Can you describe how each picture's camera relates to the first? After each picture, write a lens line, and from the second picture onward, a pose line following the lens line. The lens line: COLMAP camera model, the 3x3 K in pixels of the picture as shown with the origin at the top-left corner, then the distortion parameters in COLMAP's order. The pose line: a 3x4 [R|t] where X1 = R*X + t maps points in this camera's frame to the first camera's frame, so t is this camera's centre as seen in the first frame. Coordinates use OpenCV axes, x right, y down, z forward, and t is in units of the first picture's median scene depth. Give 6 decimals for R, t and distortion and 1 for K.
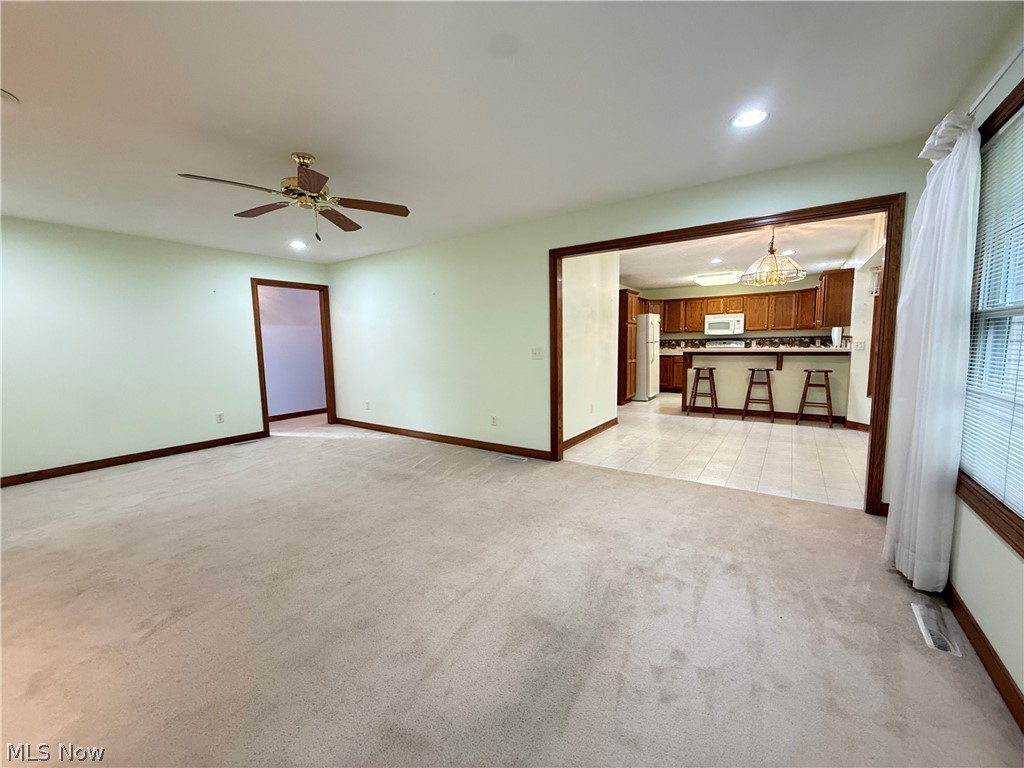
lens RADIAL K [[409.6, 0, 512.0], [0, 409.6, 384.0], [0, 0, 1]] dist [0.001631, 0.000062]
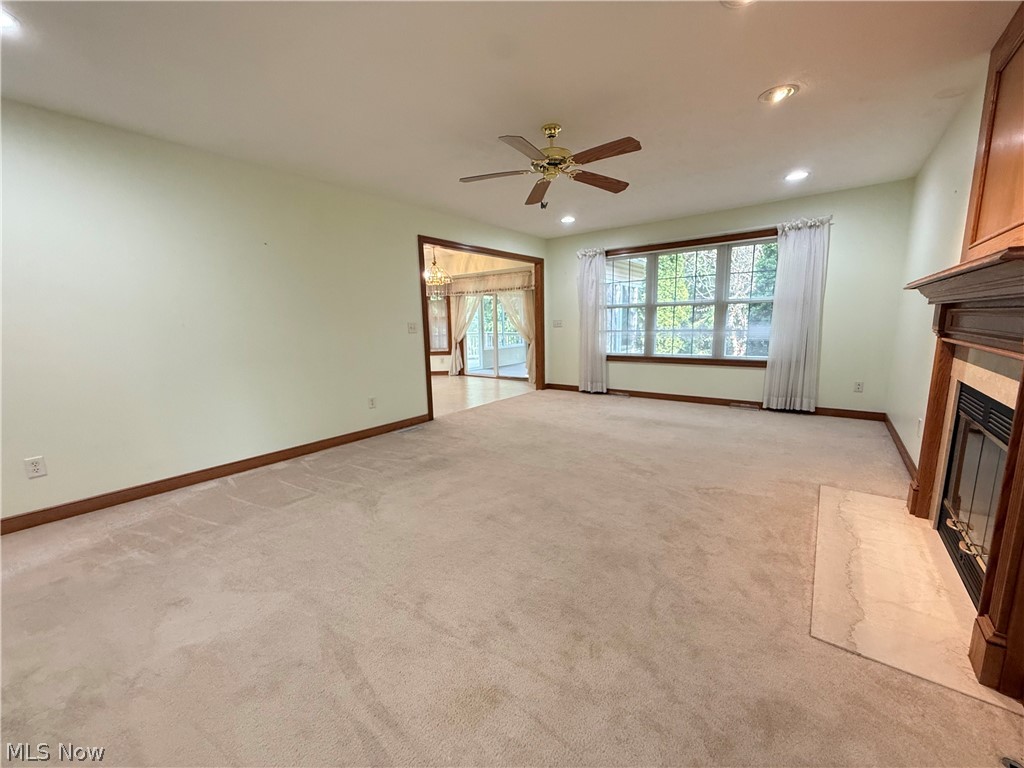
lens RADIAL K [[407.1, 0, 510.3], [0, 407.1, 383.7], [0, 0, 1]] dist [0.000273, 0.000174]
pose [[0.054688, -0.137697, 0.988964, -0.516401], [0.127048, 0.983355, 0.129890, -0.017931], [-0.990388, 0.118543, 0.071272, 0.349532]]
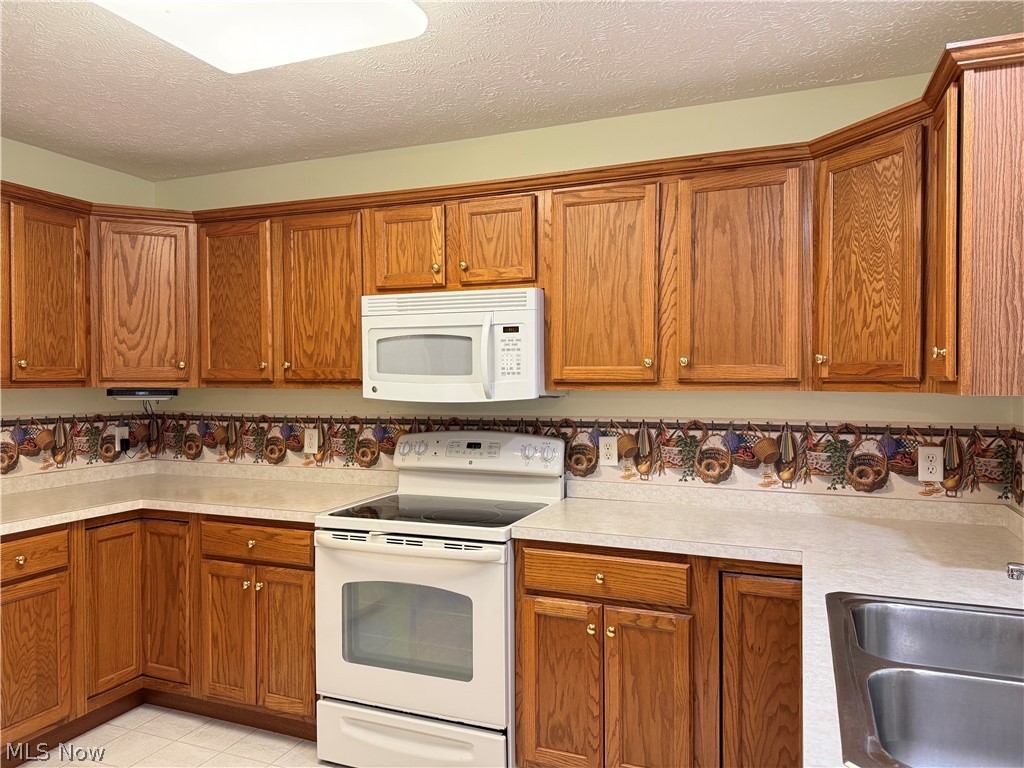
lens RADIAL K [[716.4, 0, 512.0], [0, 716.4, 384.0], [0, 0, 1]] dist [0.071366, -0.089480]
pose [[0.975827, 0.014079, 0.218090, 0.514739], [0.006999, 0.995398, -0.095575, -0.107079], [-0.218432, 0.094791, 0.971237, 0.747539]]
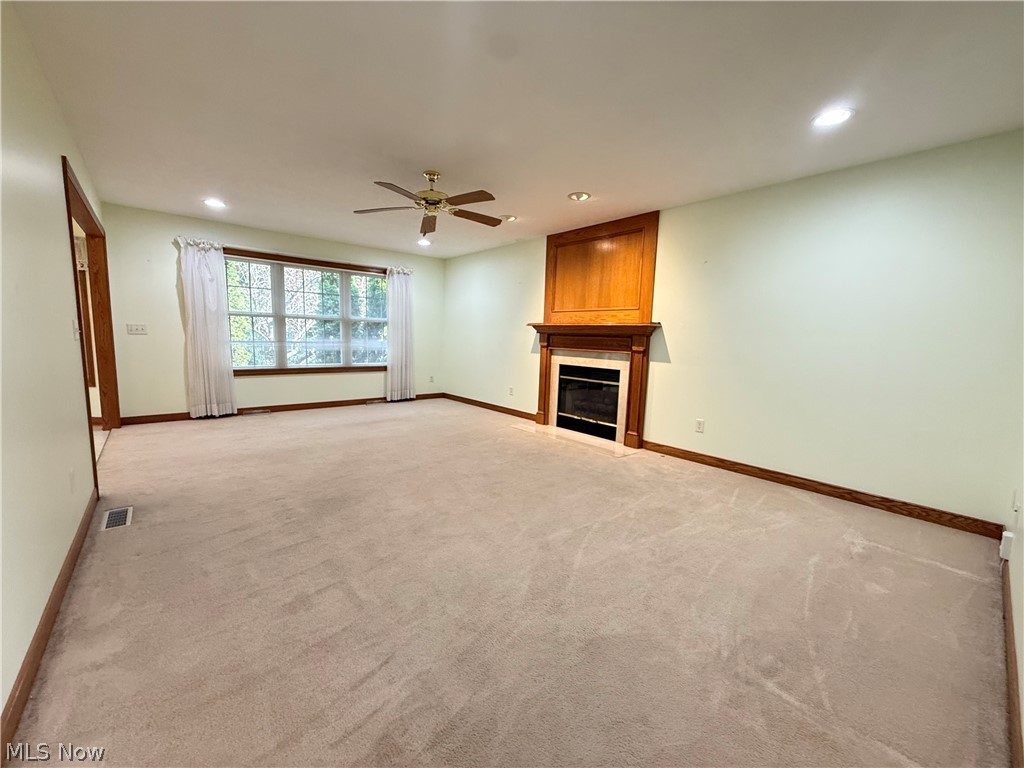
lens RADIAL K [[407.1, 0, 510.3], [0, 407.1, 383.7], [0, 0, 1]] dist [0.000273, 0.000174]
pose [[-0.965890, -0.042544, 0.255435, -0.344754], [0.013013, 0.977191, 0.211963, -0.057558], [-0.258627, 0.208057, -0.943305, 0.711832]]
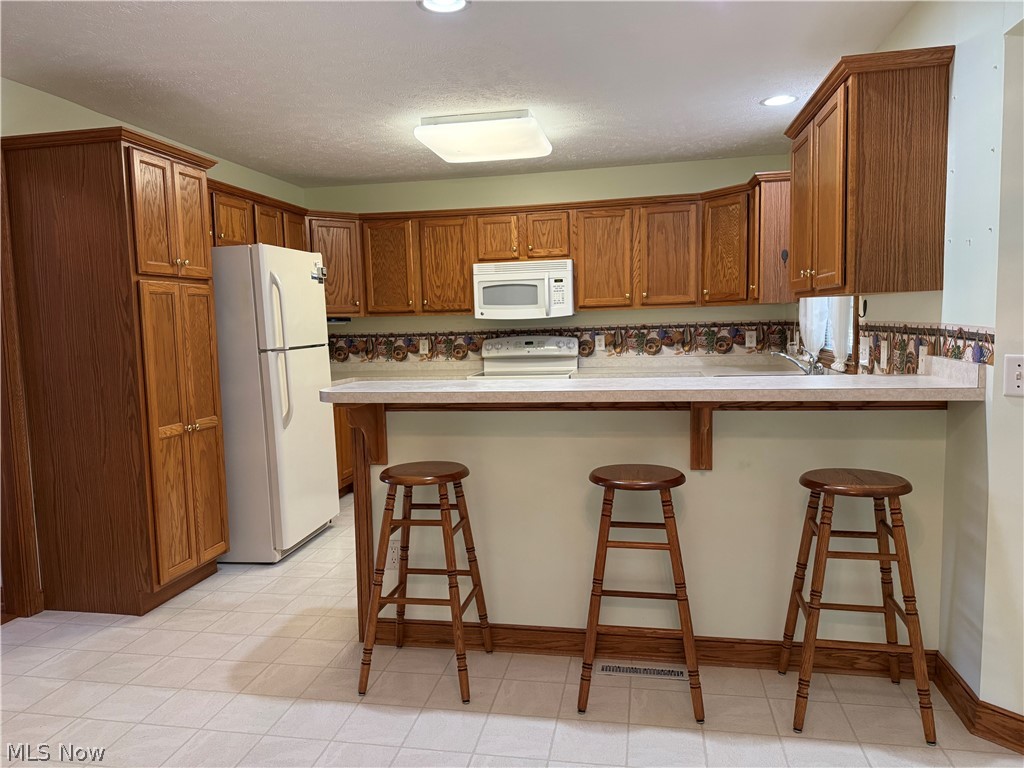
lens RADIAL K [[718.6, 0, 512.0], [0, 718.6, 384.0], [0, 0, 1]] dist [0.170776, -0.233957]
pose [[0.915140, -0.043415, 0.400792, 0.281267], [0.053126, 0.998501, -0.013143, -0.063220], [-0.399621, 0.033320, 0.916075, 0.482504]]
